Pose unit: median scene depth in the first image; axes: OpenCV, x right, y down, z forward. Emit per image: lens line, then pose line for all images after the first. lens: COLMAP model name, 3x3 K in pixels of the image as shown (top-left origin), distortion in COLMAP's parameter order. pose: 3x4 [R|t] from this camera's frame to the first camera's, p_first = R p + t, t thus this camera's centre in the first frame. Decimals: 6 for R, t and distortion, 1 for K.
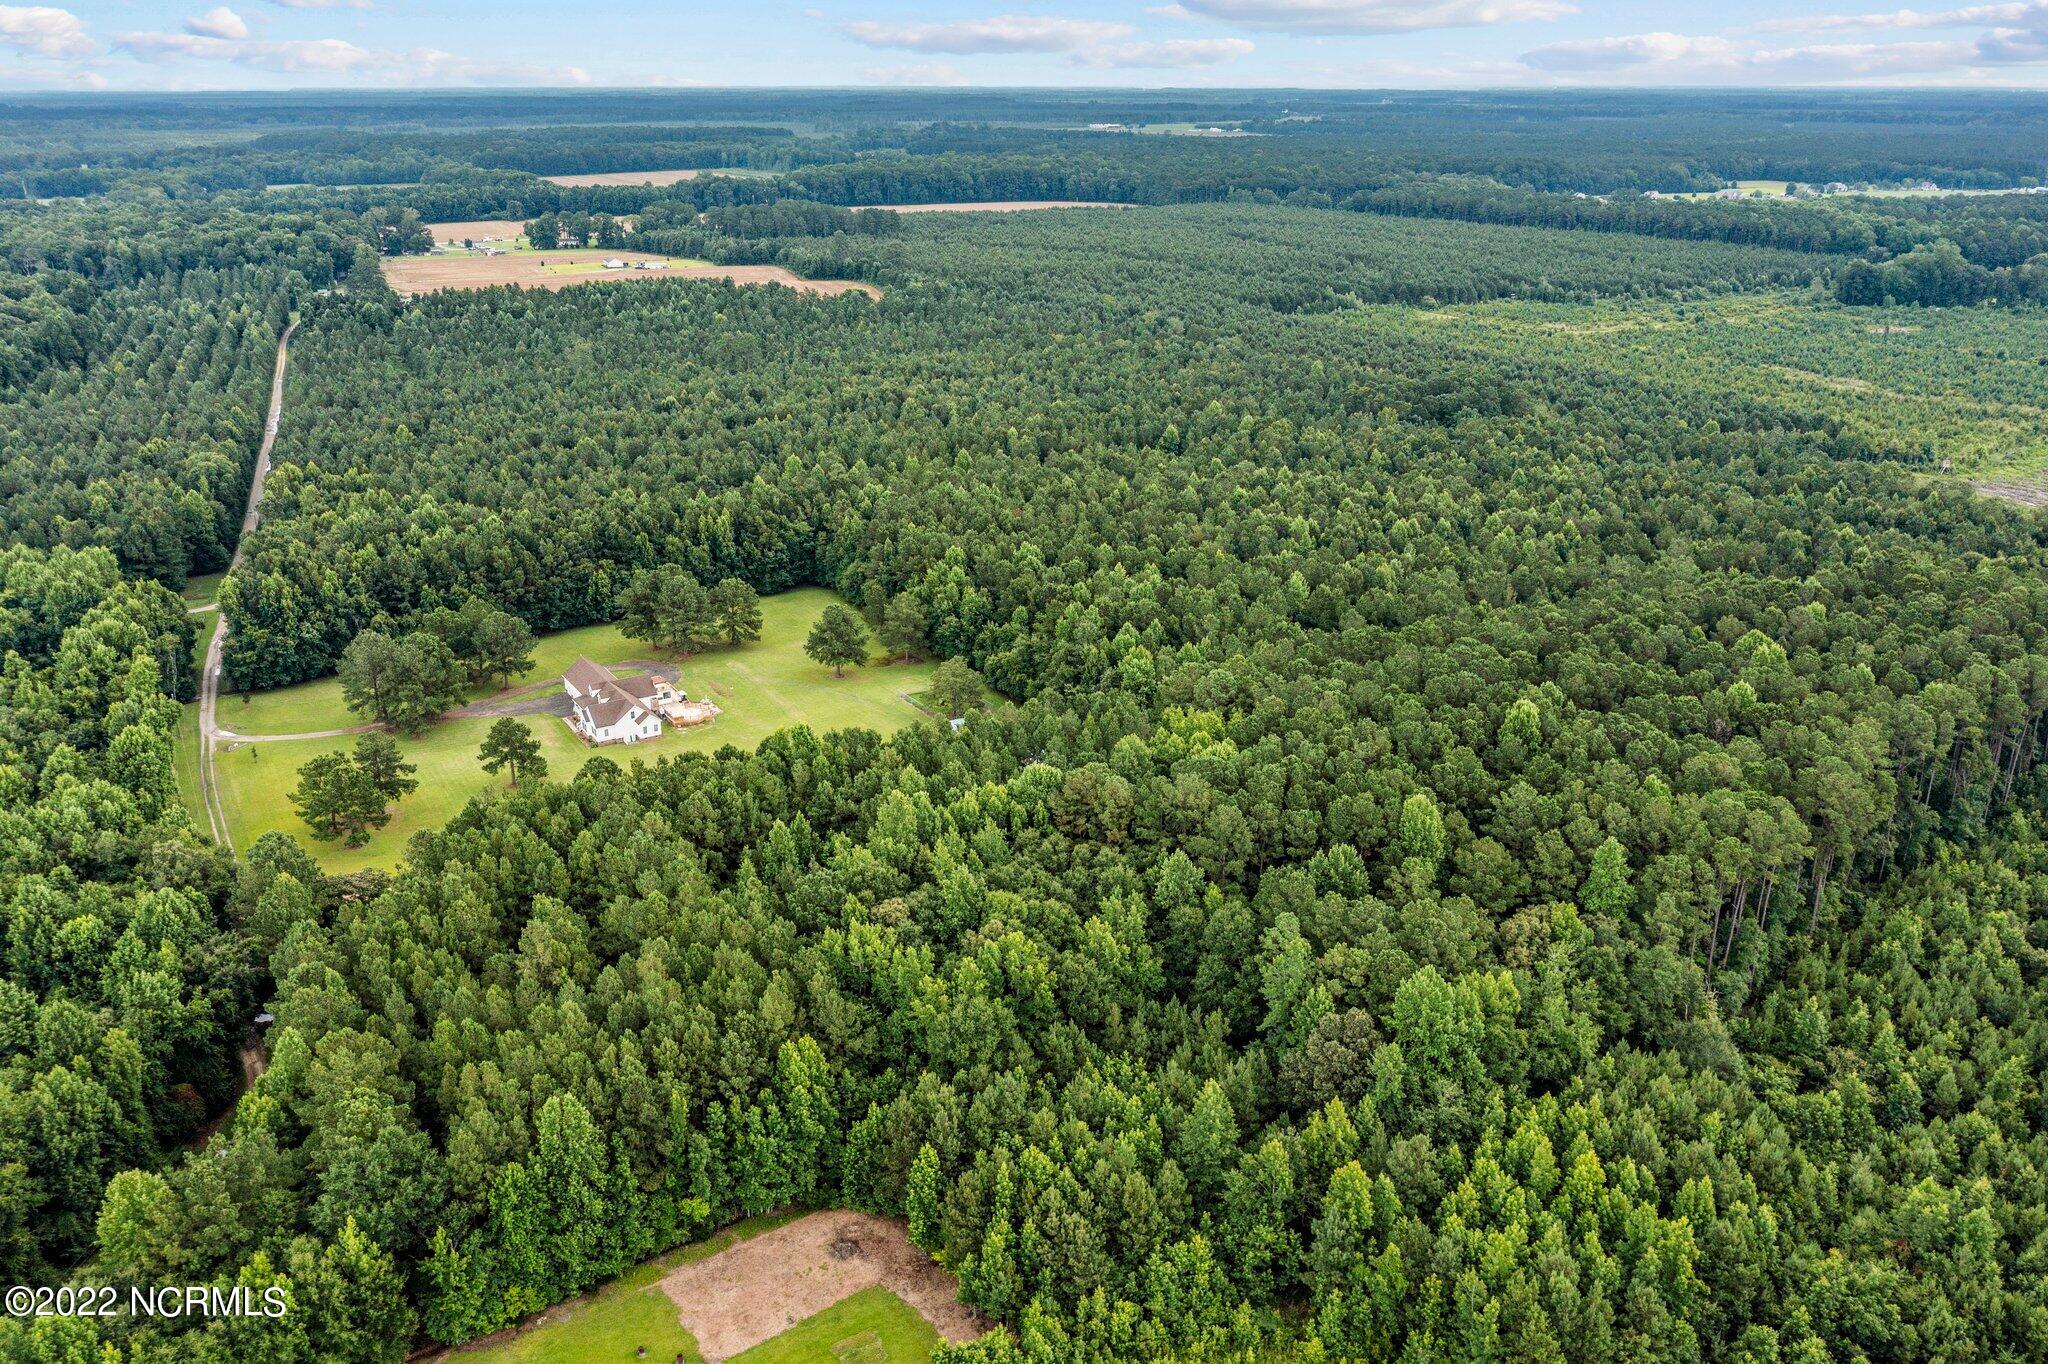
lens RADIAL K [[1627.7, 0, 1022.8], [0, 1627.7, 672.8], [0, 0, 1]] dist [-0.014578, 0.007390]
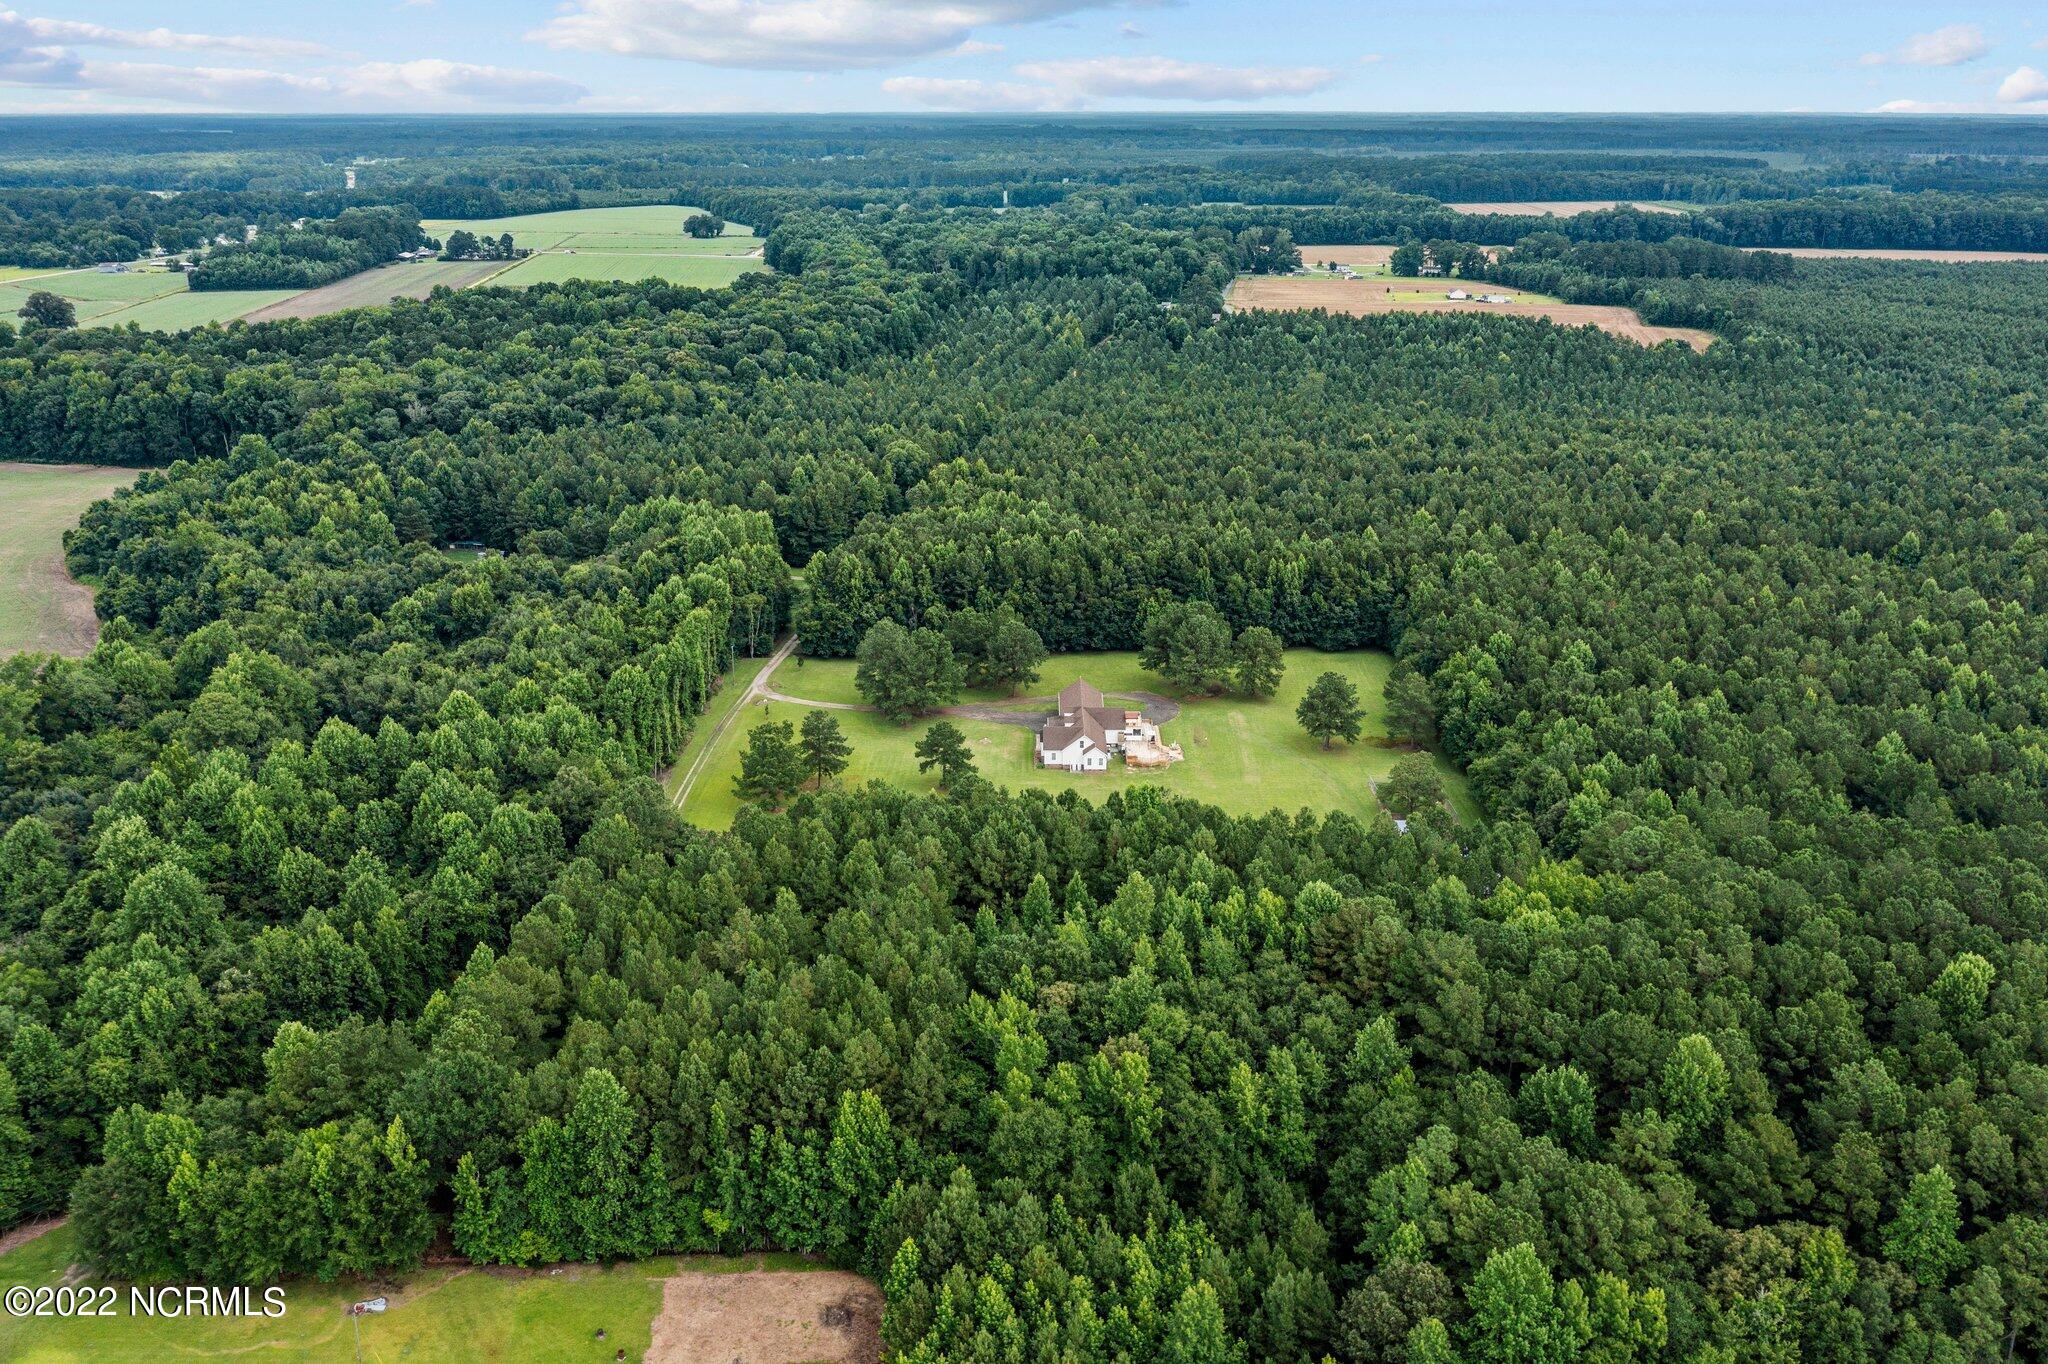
lens RADIAL K [[1672.4, 0, 1019.2], [0, 1672.4, 675.7], [0, 0, 1]] dist [-0.016248, 0.013883]
pose [[0.840860, 0.174574, -0.512326, 0.093945], [-0.184948, 0.982254, 0.031153, -0.015367], [0.508673, 0.068558, 0.858226, 0.040203]]
